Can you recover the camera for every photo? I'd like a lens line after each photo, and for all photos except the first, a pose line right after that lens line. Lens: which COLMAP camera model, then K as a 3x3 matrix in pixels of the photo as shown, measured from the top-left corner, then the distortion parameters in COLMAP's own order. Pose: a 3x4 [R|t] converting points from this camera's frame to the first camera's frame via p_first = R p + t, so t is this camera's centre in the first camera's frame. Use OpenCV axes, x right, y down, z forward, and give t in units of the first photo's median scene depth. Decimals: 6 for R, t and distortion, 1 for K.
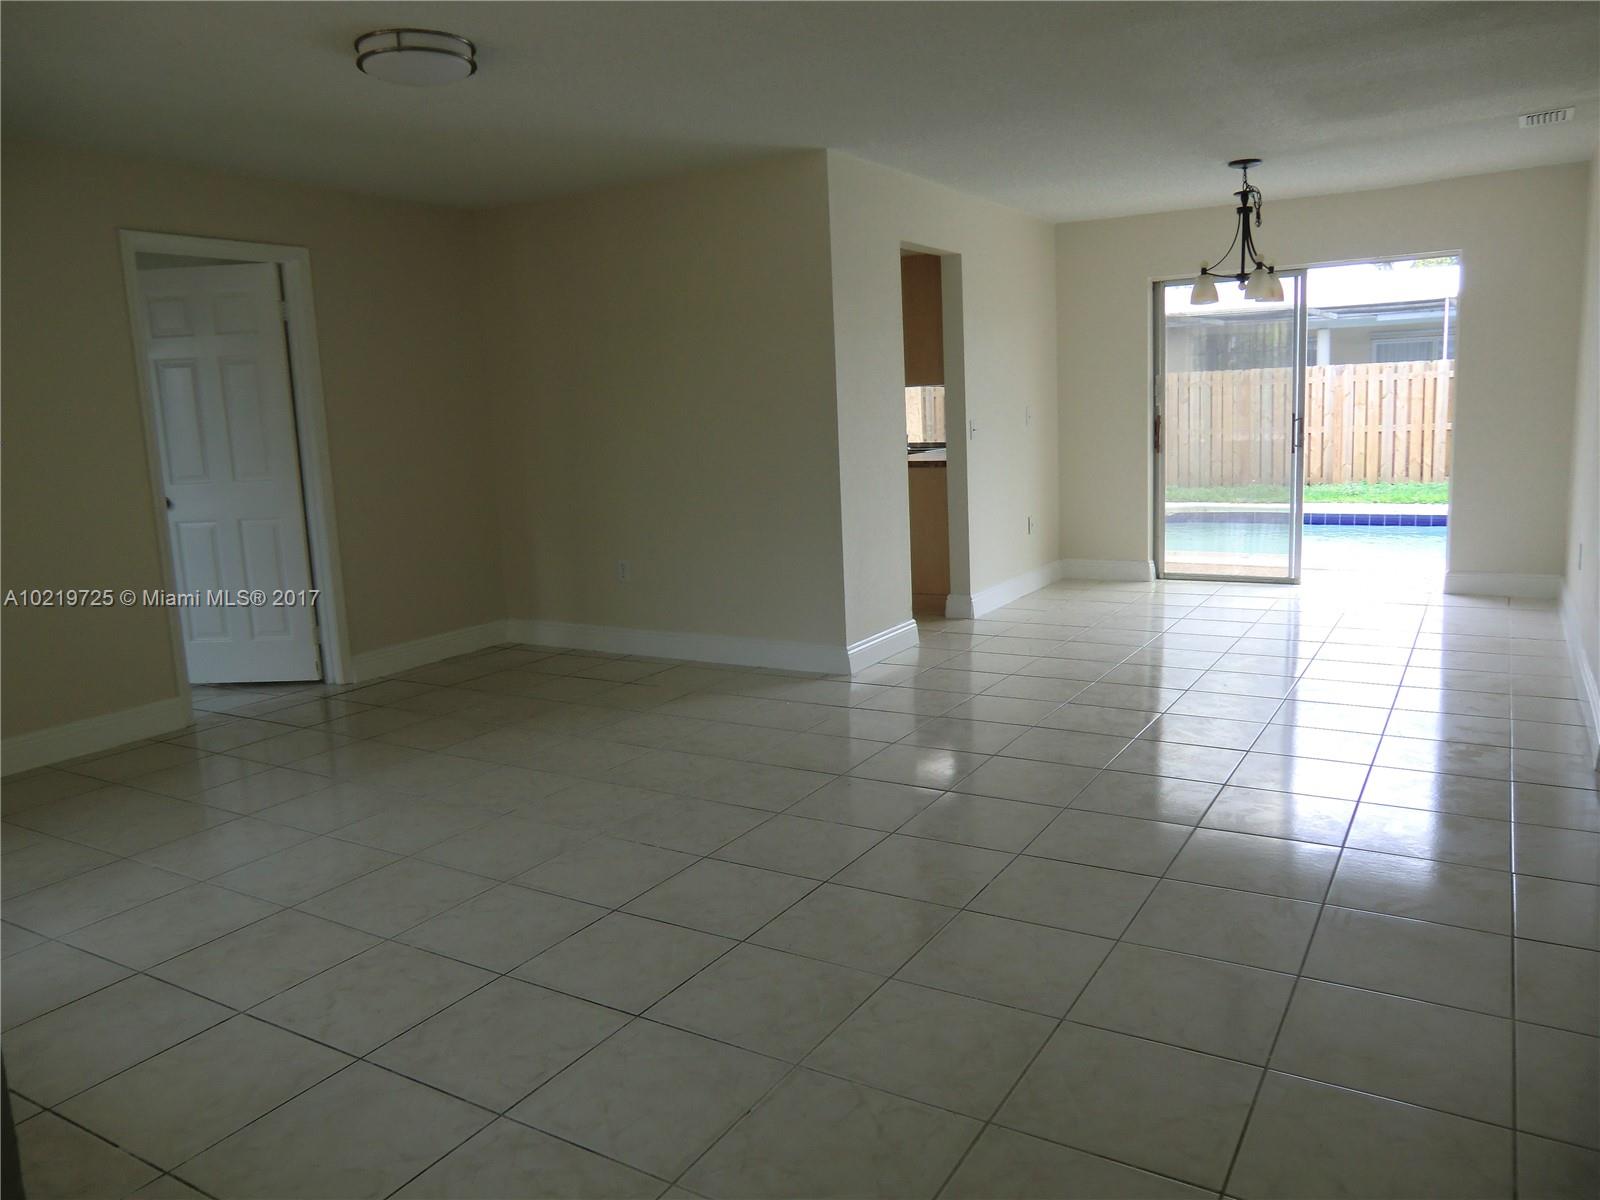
lens RADIAL K [[1166.6, 0, 794.3], [0, 1166.6, 580.8], [0, 0, 1]] dist [-0.017567, -0.002057]
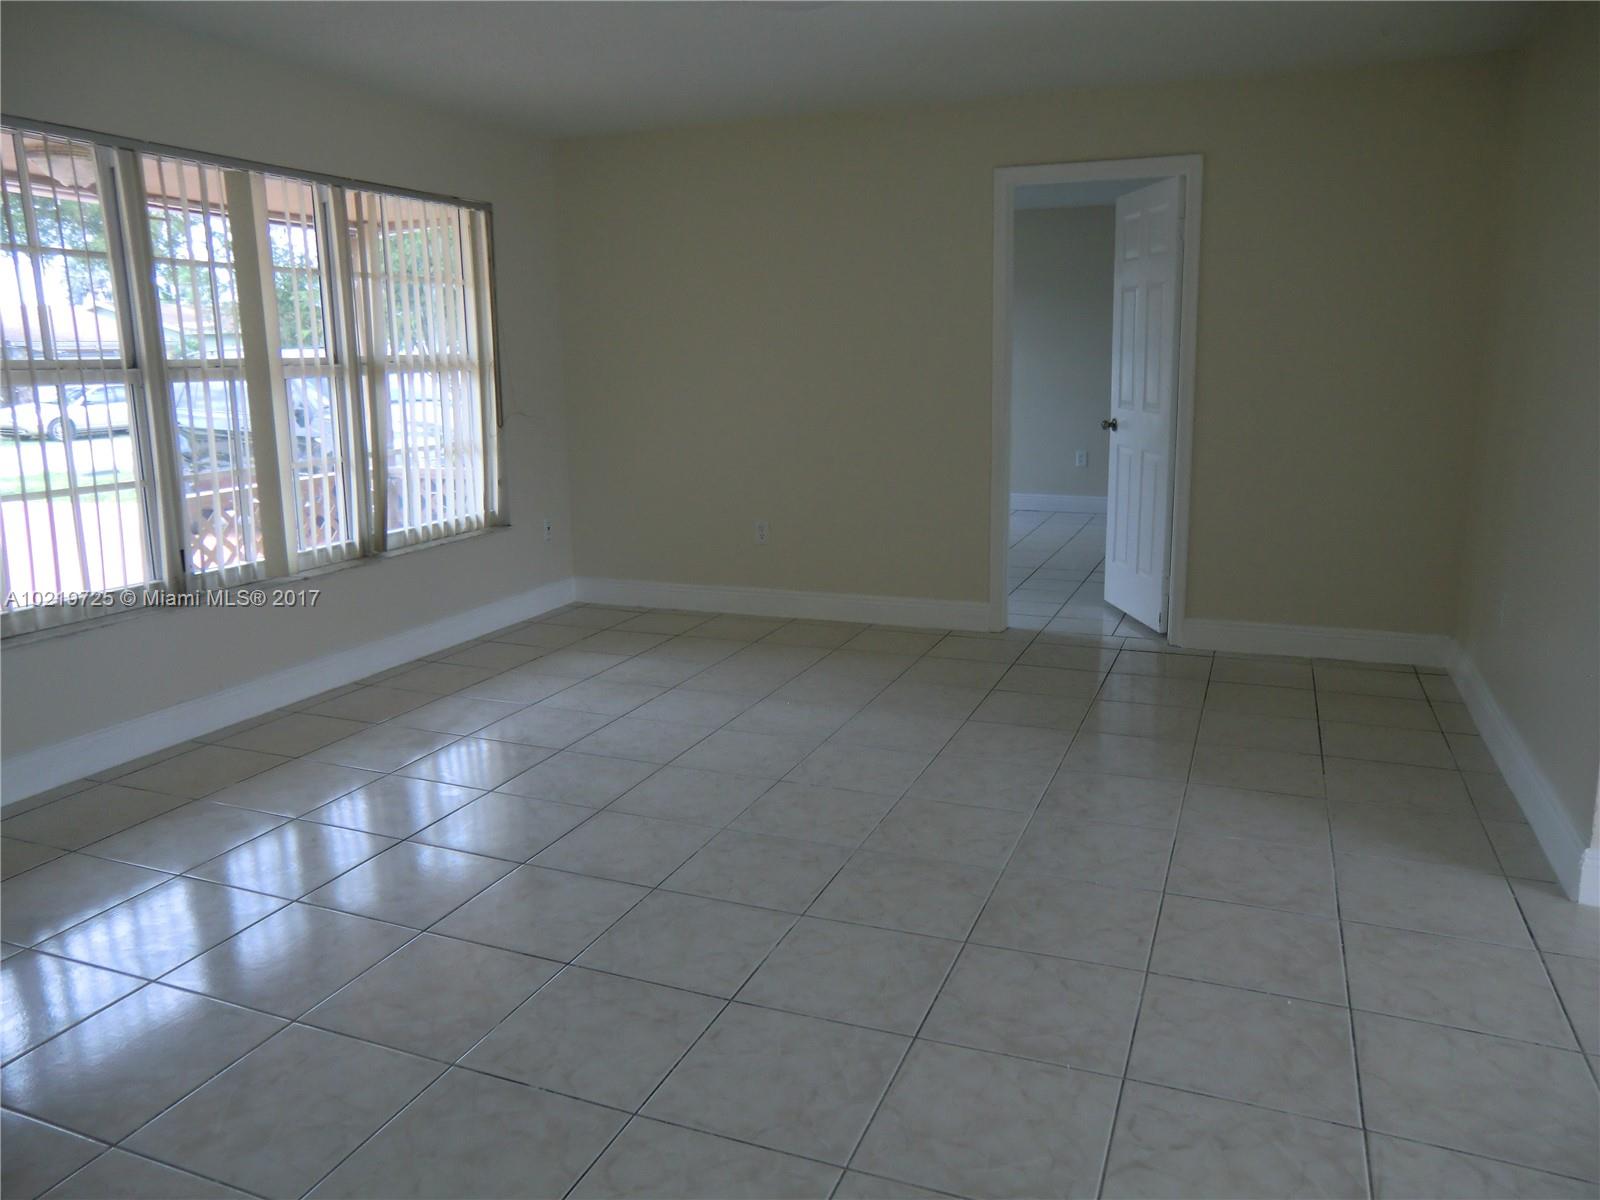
lens RADIAL K [[1166.6, 0, 794.3], [0, 1166.6, 580.8], [0, 0, 1]] dist [-0.017567, -0.002057]
pose [[0.162759, 0.234737, -0.958336, 0.452403], [-0.135817, 0.967372, 0.213883, -0.119555], [0.977273, 0.095347, 0.189330, 0.561128]]
